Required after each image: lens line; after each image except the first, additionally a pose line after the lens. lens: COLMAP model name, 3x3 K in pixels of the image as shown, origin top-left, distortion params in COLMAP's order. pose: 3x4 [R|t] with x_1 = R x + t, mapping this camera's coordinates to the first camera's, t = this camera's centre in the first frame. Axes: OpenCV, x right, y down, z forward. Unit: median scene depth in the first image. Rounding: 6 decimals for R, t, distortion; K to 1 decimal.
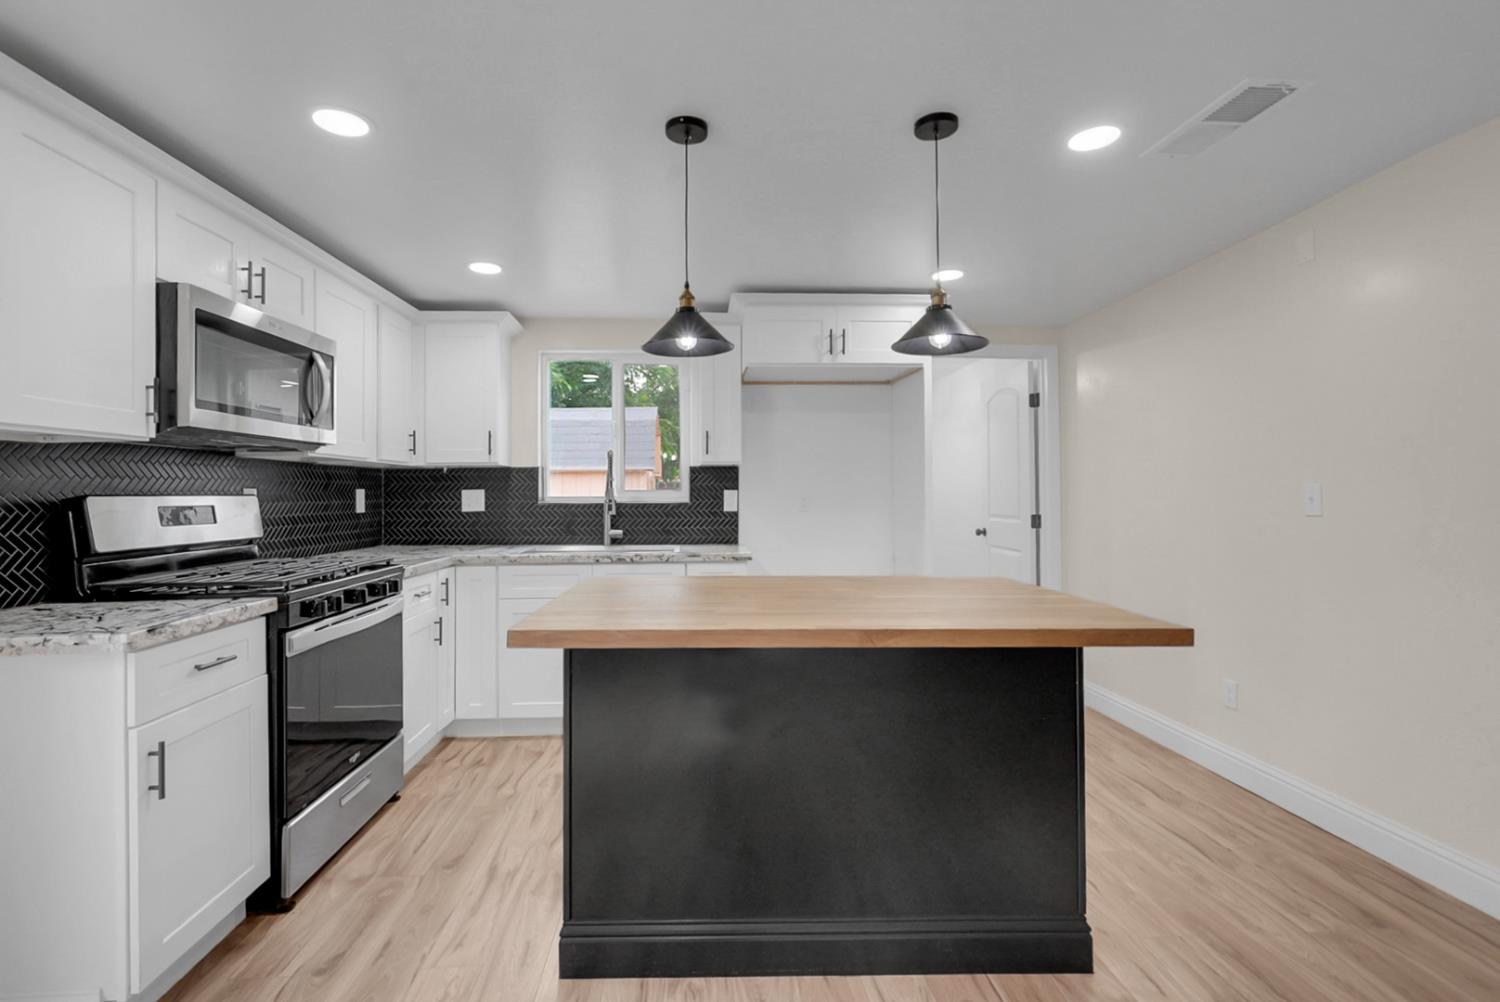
lens RADIAL K [[676.5, 0, 750.0], [0, 676.5, 501.0], [0, 0, 1]] dist [0.001434, 0.000496]
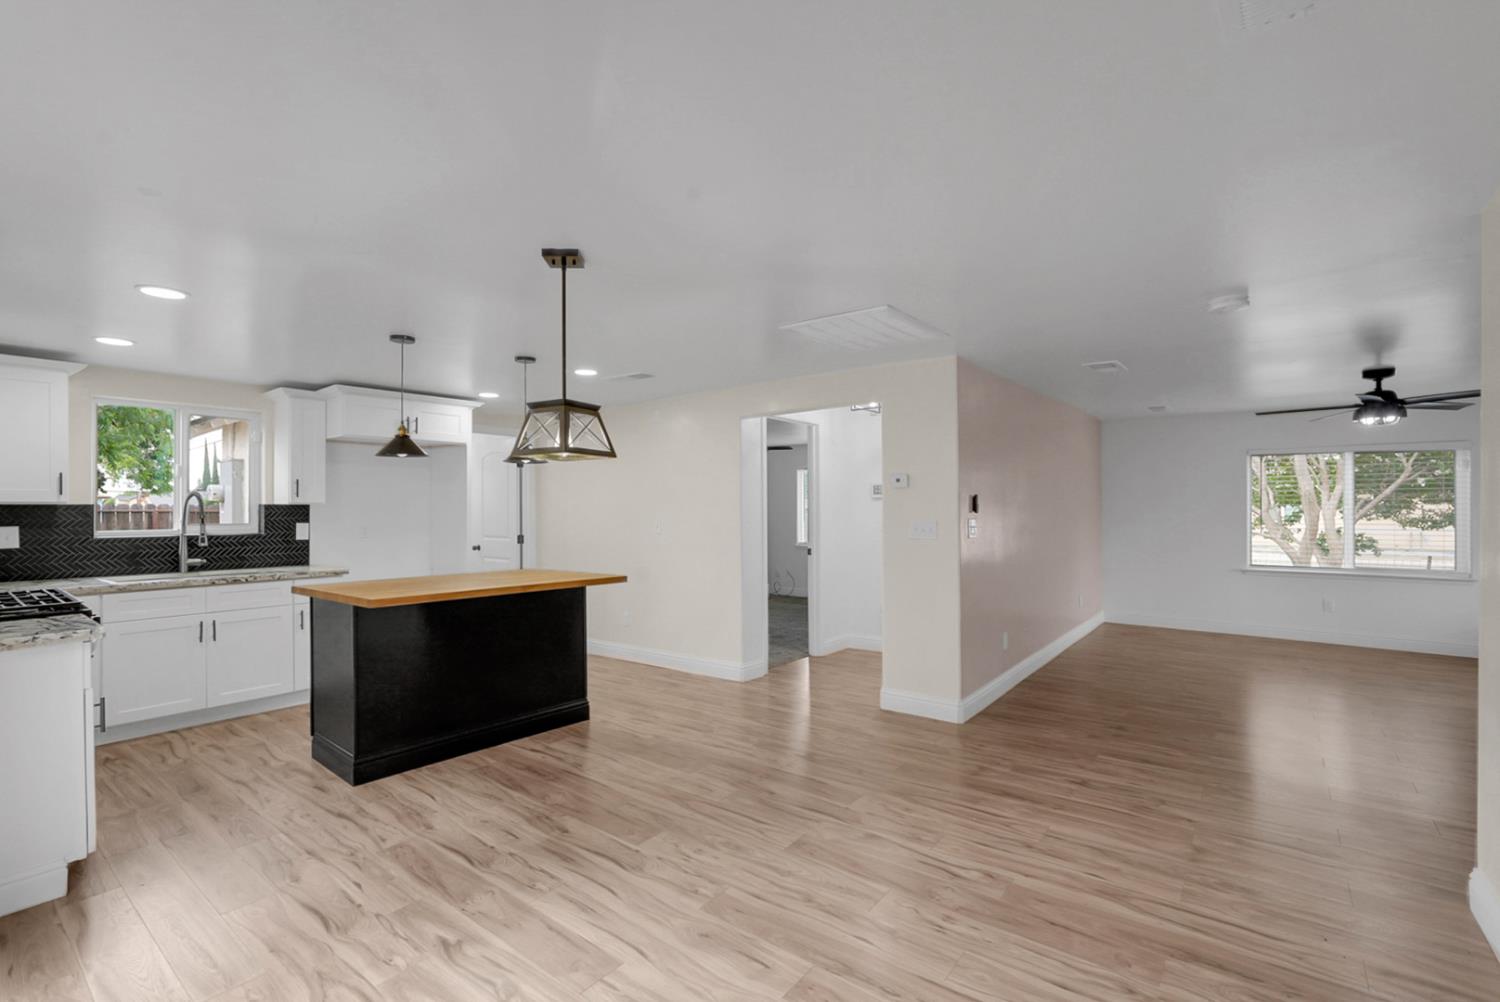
lens RADIAL K [[676.5, 0, 750.0], [0, 676.5, 501.0], [0, 0, 1]] dist [0.001434, 0.000496]
pose [[0.672837, 0.008447, 0.739742, -0.417211], [0.008689, 0.999776, -0.019319, -0.026100], [-0.739739, 0.019426, 0.672613, -0.496865]]
